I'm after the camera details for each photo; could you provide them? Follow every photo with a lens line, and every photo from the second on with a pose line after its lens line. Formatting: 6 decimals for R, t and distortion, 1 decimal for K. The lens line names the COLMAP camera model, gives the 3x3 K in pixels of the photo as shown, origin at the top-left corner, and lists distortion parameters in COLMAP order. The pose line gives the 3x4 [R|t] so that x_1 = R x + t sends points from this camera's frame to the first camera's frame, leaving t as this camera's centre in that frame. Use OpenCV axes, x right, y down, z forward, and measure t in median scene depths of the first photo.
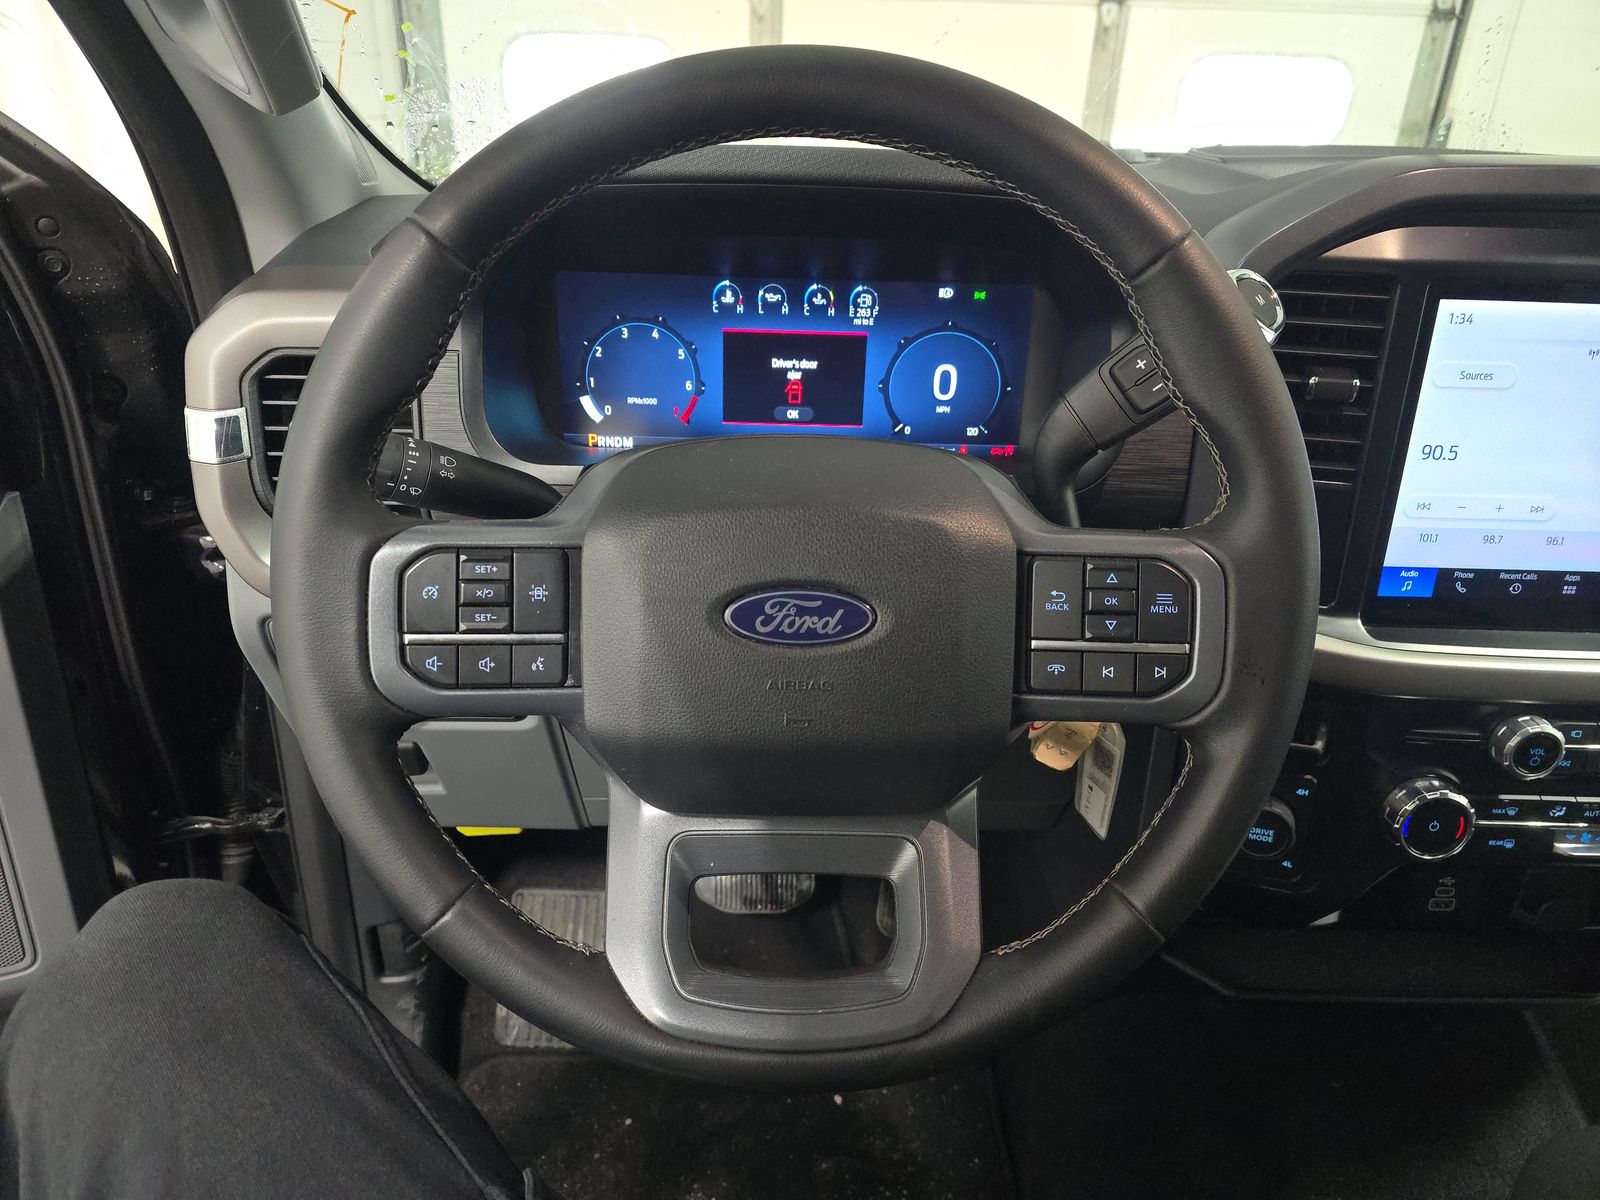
lens RADIAL K [[1064.5, 0, 791.7], [0, 1064.5, 600.4], [0, 0, 1]] dist [0.033380, -0.031346]
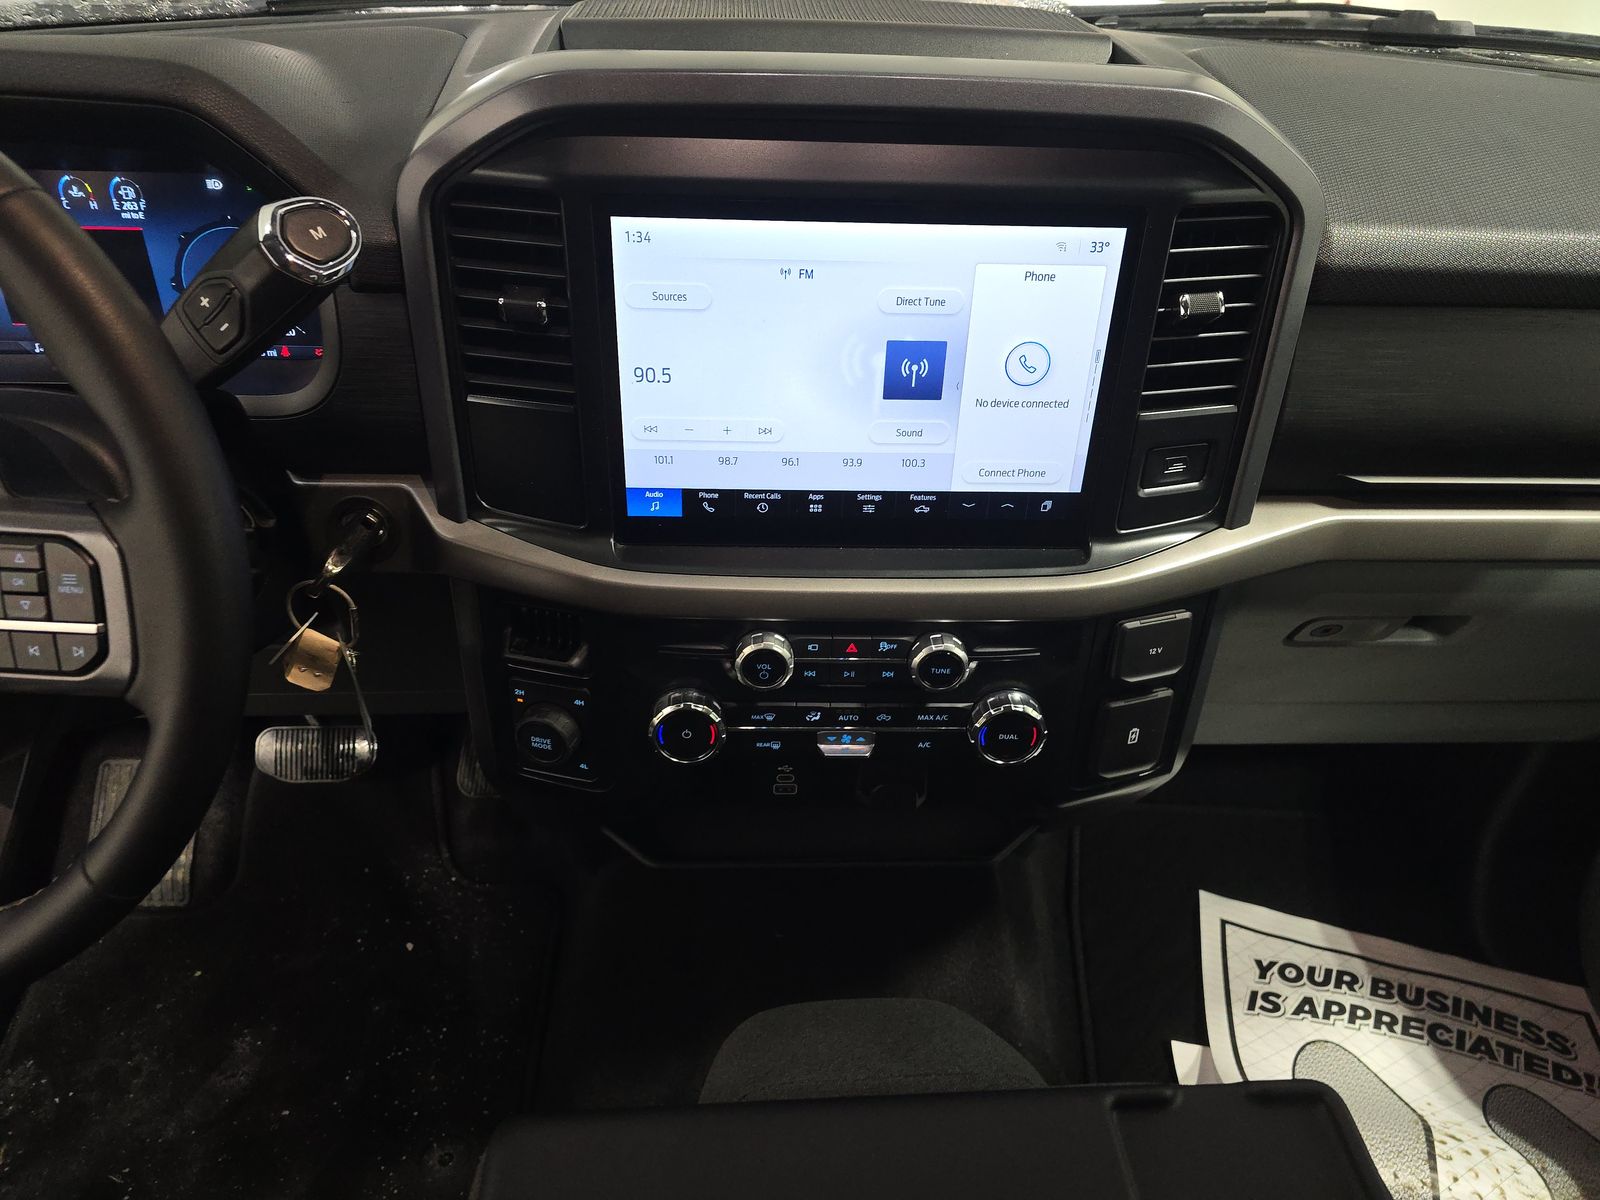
lens RADIAL K [[1052.5, 0, 800.0], [0, 1052.5, 600.0], [0, 0, 1]] dist [0.060021, -0.055205]
pose [[0.999306, -0.016700, 0.033298, 0.615957], [0.010379, 0.983306, 0.181664, -0.096269], [-0.035776, -0.181192, 0.982797, 0.003523]]
